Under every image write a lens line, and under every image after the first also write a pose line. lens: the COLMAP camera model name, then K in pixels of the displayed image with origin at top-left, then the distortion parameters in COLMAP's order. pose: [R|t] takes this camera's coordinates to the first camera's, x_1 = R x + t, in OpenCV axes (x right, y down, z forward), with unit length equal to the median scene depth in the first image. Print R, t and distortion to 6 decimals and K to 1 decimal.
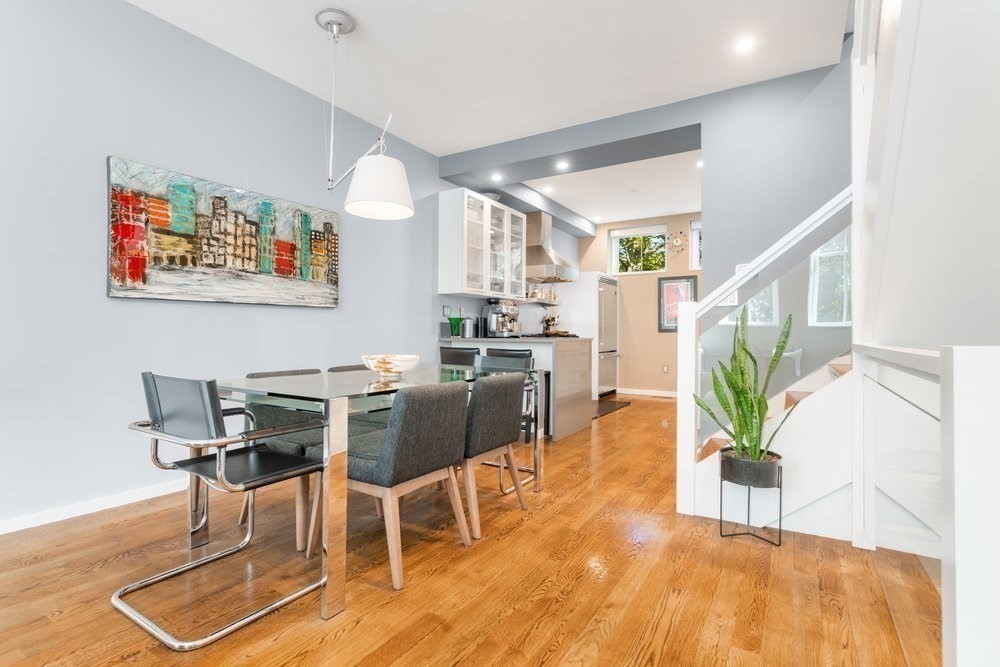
lens RADIAL K [[479.6, 0, 496.3], [0, 479.6, 333.4], [0, 0, 1]] dist [0.000023, -0.000061]
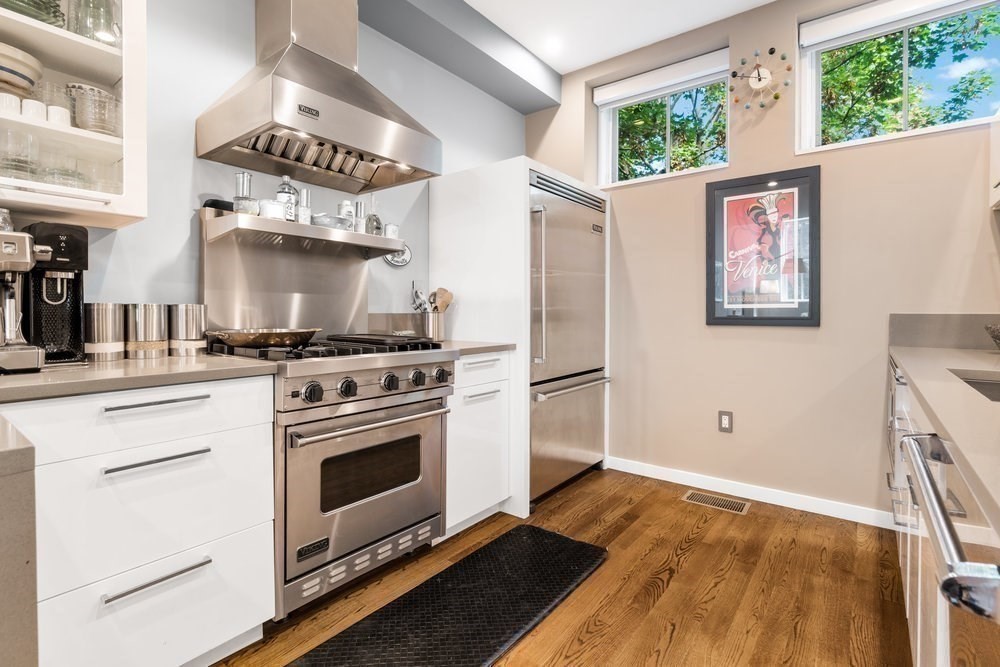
lens RADIAL K [[473.4, 0, 501.7], [0, 473.4, 324.3], [0, 0, 1]] dist [-0.000682, 0.000031]
pose [[0.994707, -0.002927, -0.102714, 0.225860], [0.005144, 0.999759, 0.021330, -0.013184], [0.102627, -0.021745, 0.994482, 0.641341]]
